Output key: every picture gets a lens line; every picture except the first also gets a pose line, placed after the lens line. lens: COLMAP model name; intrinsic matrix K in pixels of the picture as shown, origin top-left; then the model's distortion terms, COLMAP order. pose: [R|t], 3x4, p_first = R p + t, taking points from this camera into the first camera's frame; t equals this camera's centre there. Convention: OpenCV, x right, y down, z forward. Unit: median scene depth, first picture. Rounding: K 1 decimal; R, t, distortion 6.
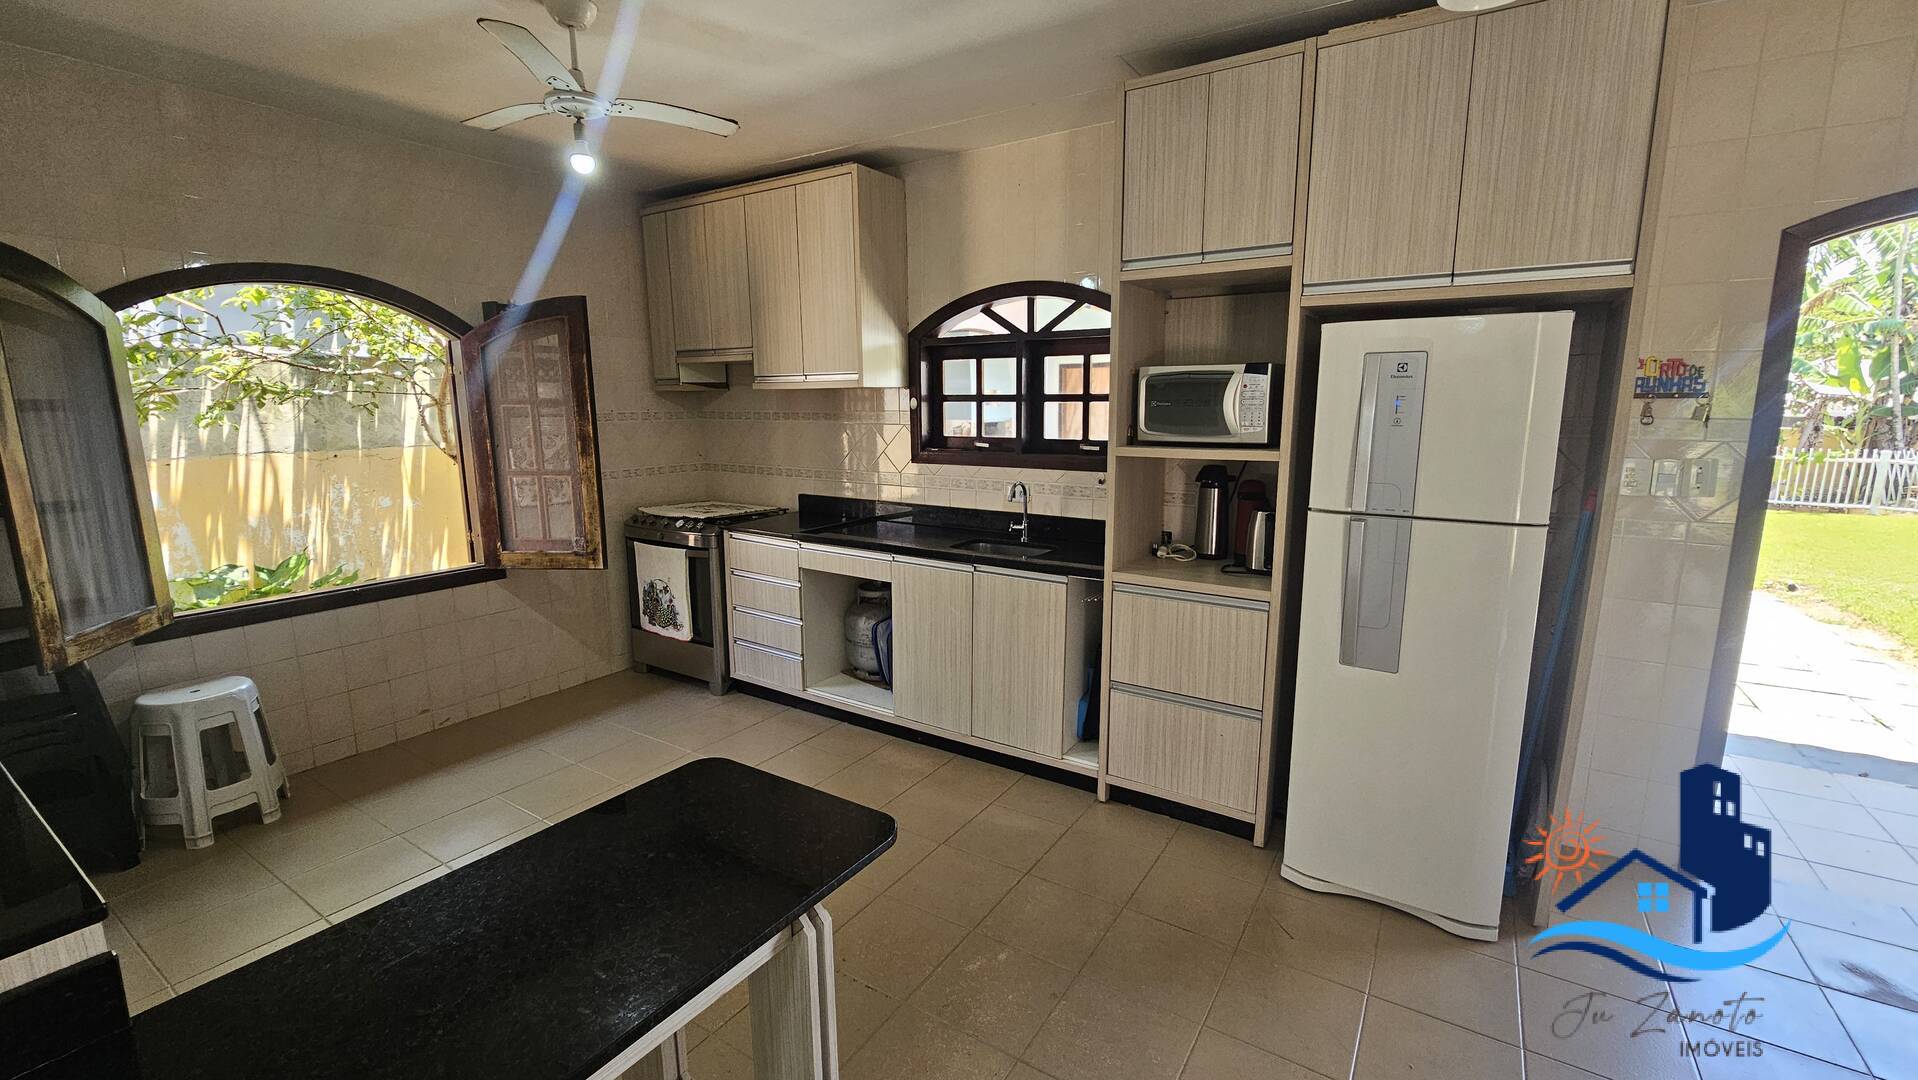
lens RADIAL K [[796.8, 0, 945.4], [0, 796.8, 538.5], [0, 0, 1]] dist [-0.004479, 0.001383]
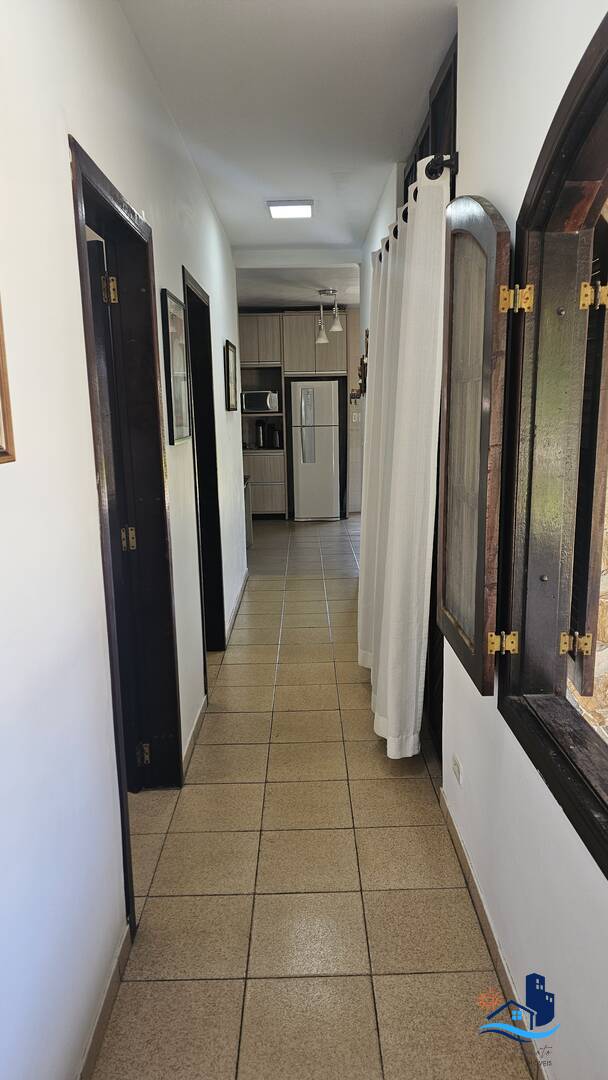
lens RADIAL K [[721.1, 0, 304.7], [0, 721.1, 545.2], [0, 0, 1]] dist [0.047927, -0.001246]
pose [[0.836169, -0.118477, 0.535522, -1.563264], [0.109100, 0.992808, 0.049295, 0.396463], [-0.537511, 0.017206, 0.843081, -2.175975]]
